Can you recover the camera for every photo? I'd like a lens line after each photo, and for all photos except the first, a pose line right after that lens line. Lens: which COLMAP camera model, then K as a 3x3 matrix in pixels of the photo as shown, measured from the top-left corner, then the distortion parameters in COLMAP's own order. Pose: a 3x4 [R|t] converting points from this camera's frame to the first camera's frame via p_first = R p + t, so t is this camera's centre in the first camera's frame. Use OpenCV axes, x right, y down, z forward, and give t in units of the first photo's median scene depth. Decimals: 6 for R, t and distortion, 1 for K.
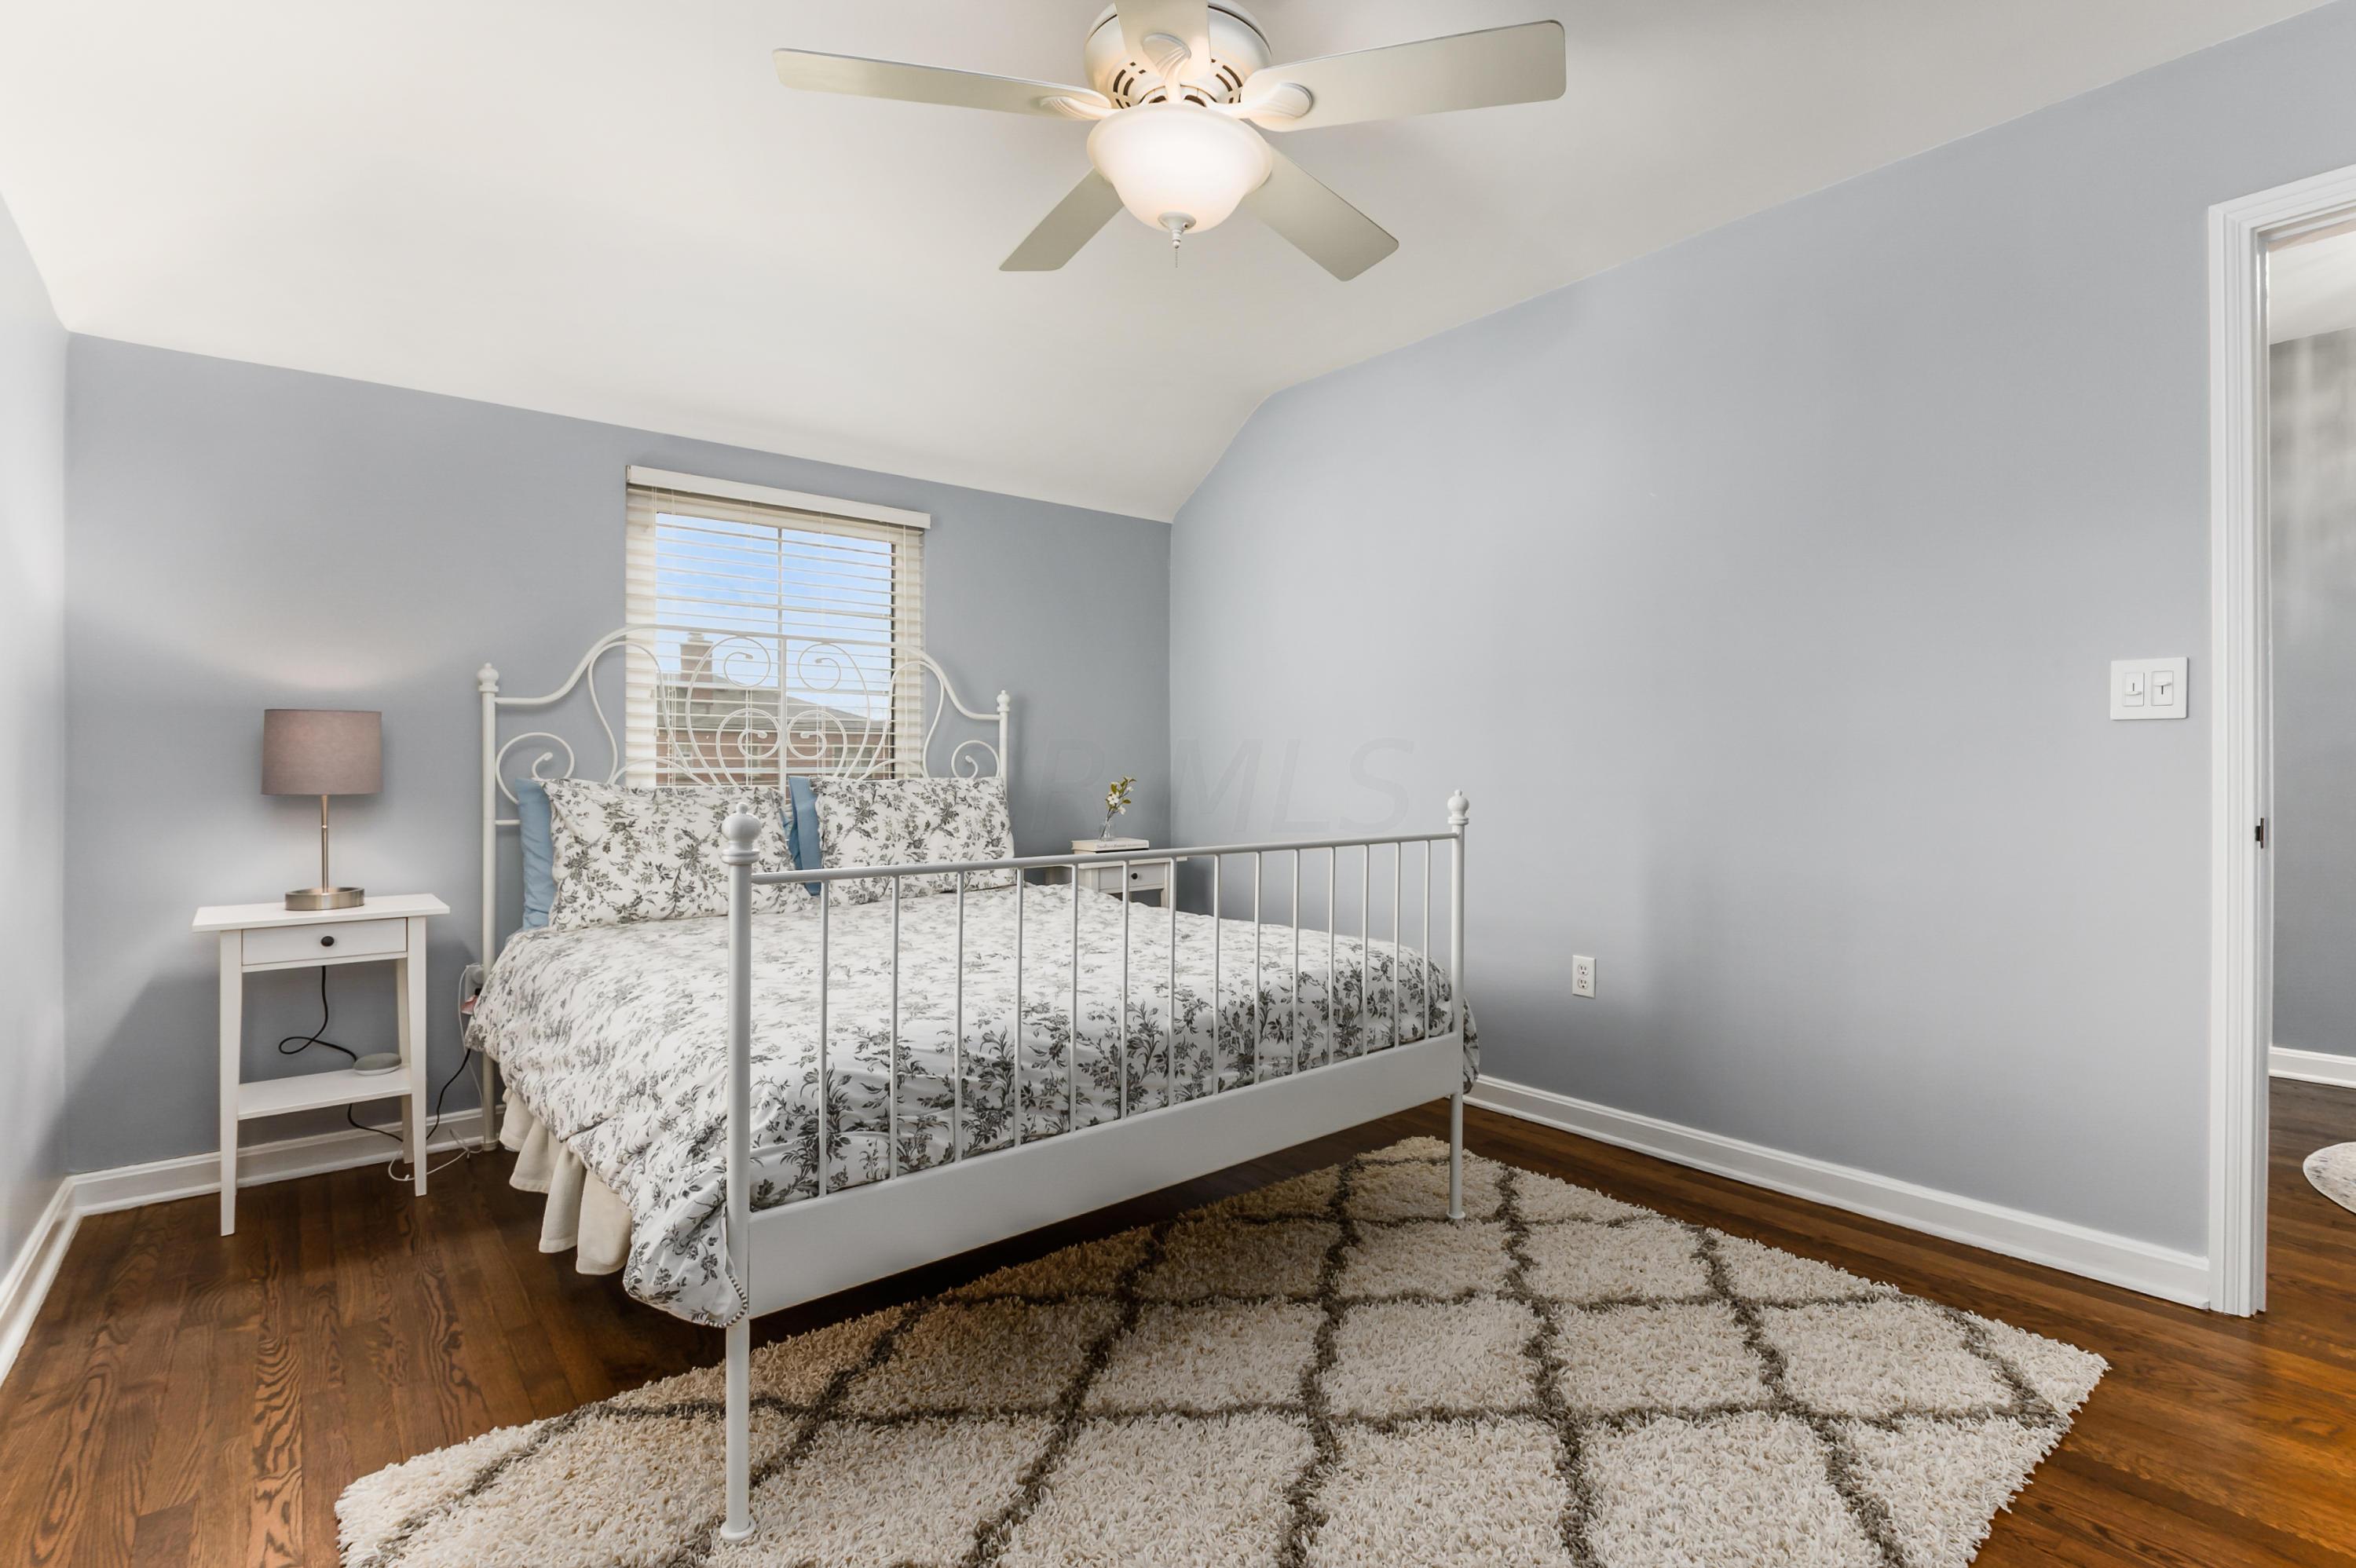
lens RADIAL K [[1080.1, 0, 1177.5], [0, 1080.1, 777.1], [0, 0, 1]] dist [-0.008748, -0.002634]
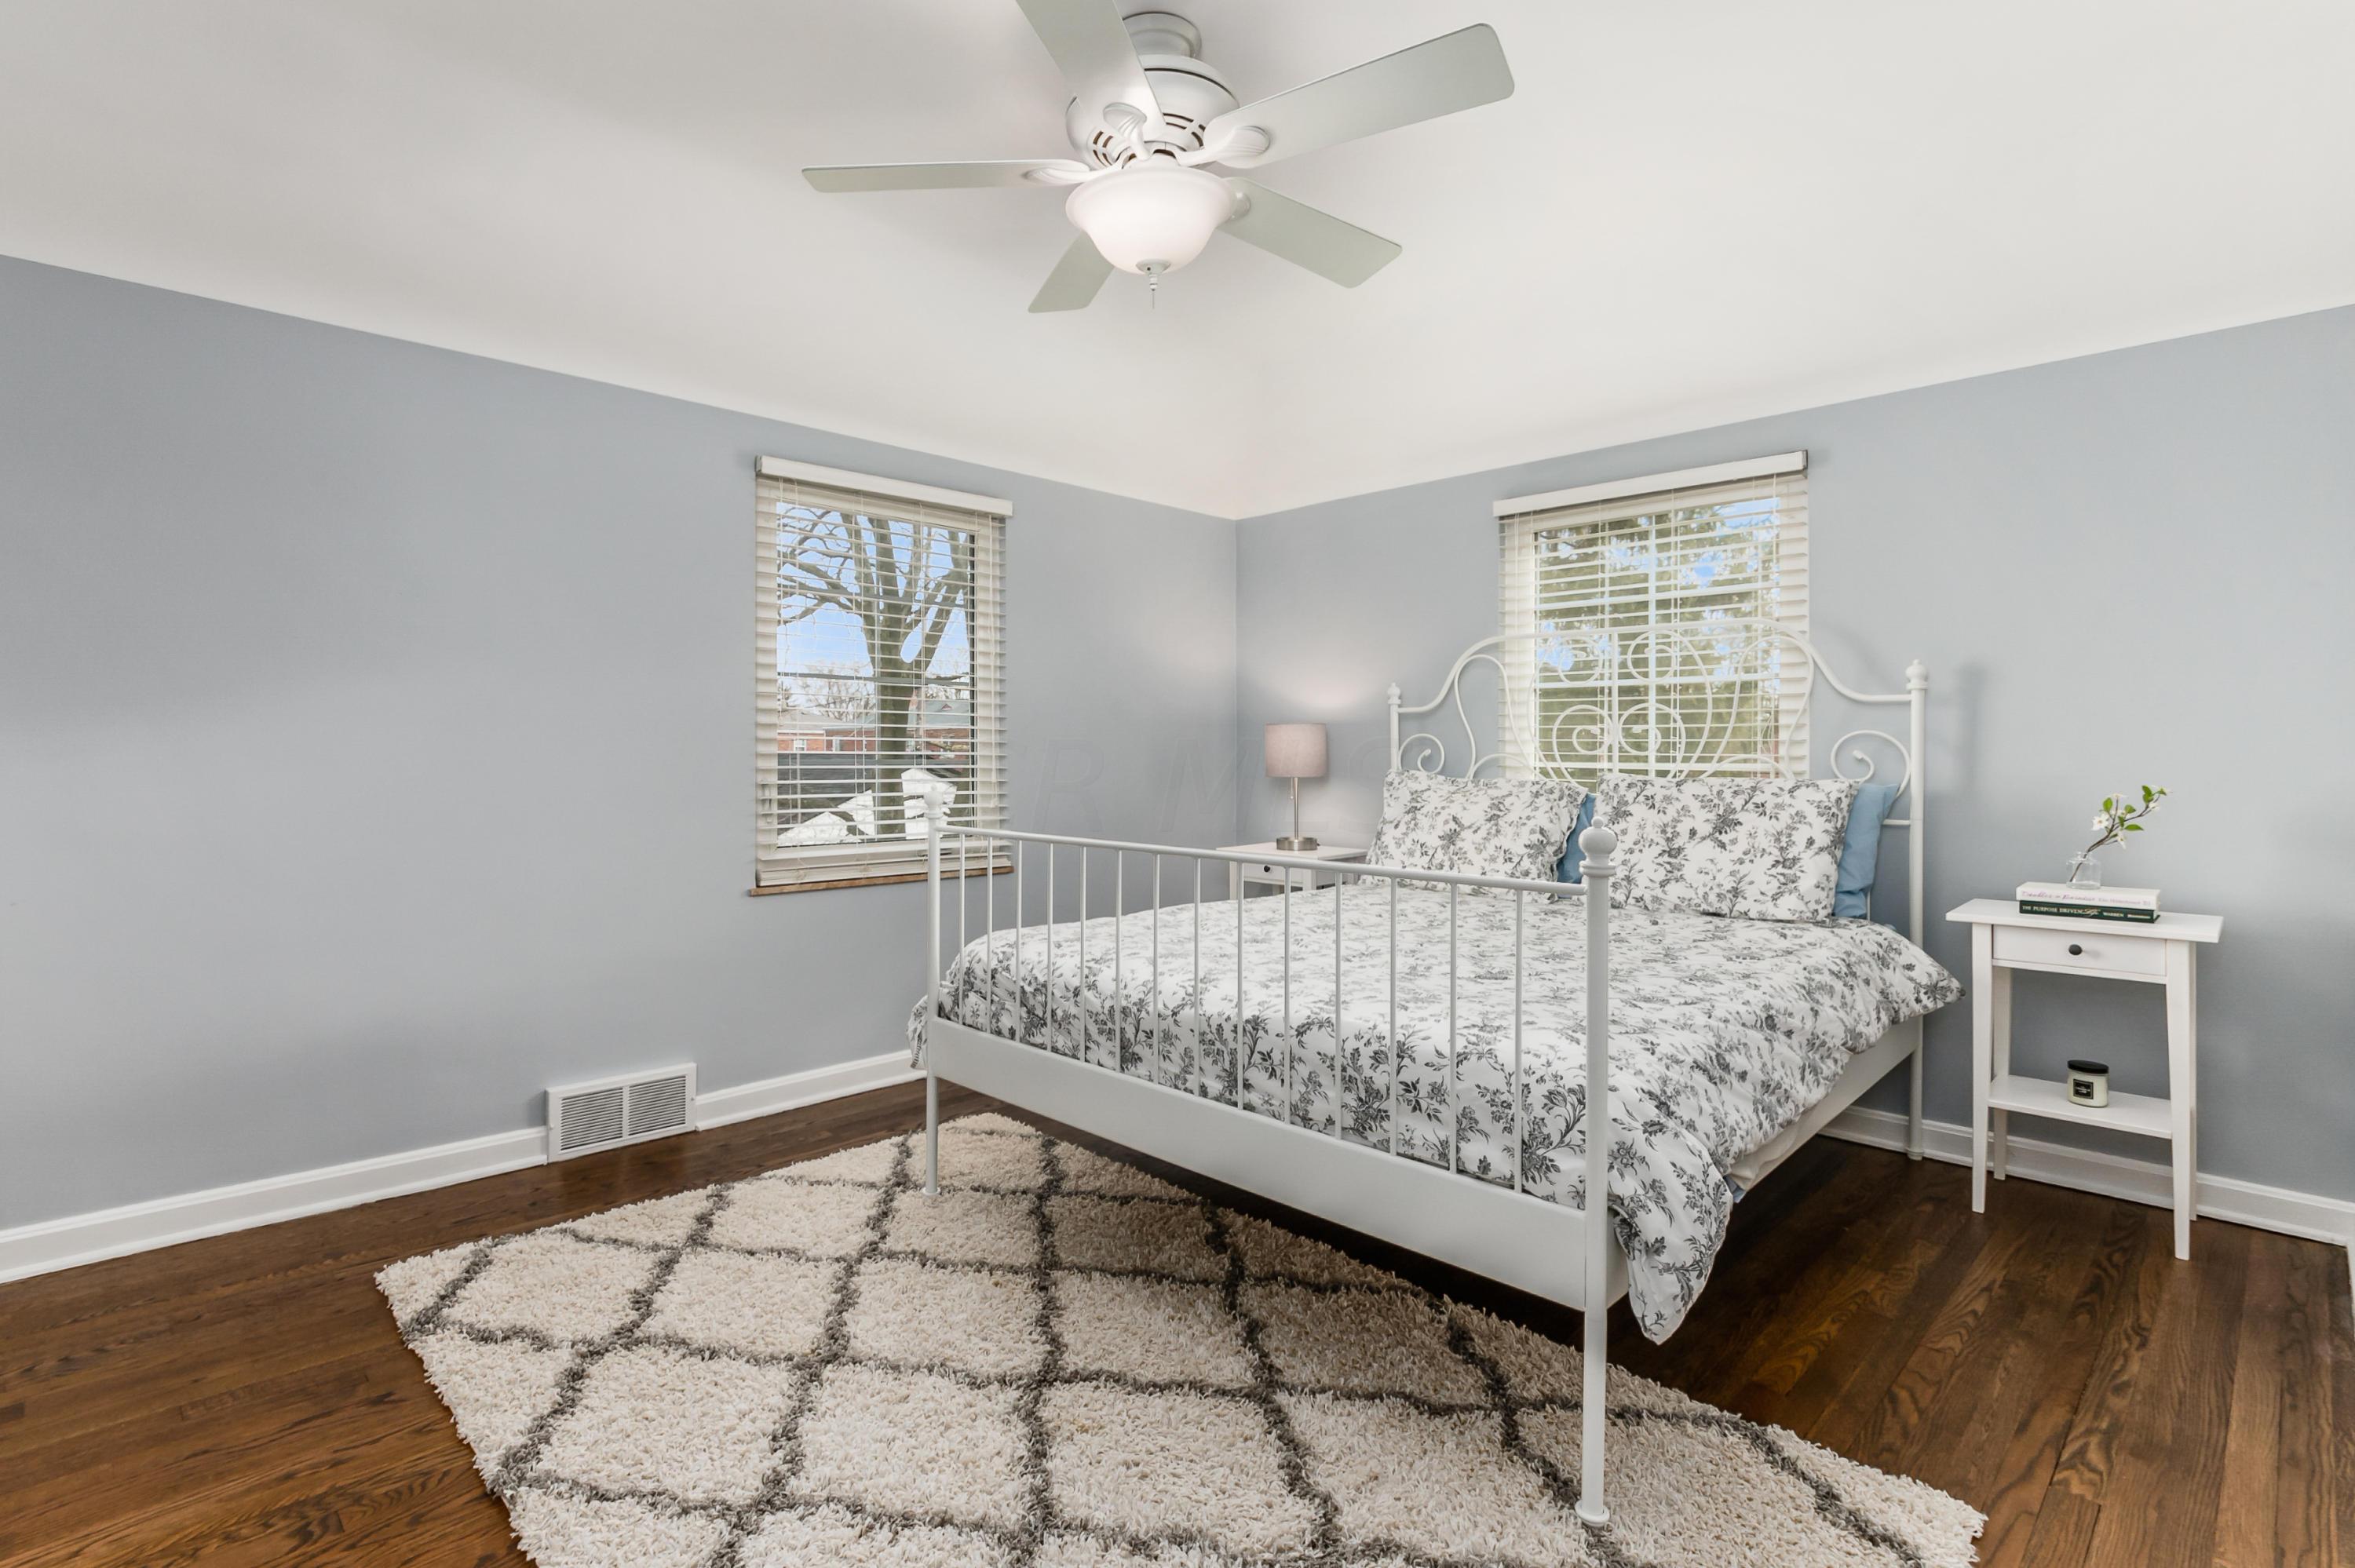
lens RADIAL K [[1131.5, 0, 1164.0], [0, 1131.5, 742.8], [0, 0, 1]] dist [-0.003459, -0.003283]
pose [[0.089502, -0.002743, -0.995983, 0.967056], [-0.010255, 0.999941, -0.003675, -0.029988], [0.995934, 0.010542, 0.089468, 0.769591]]
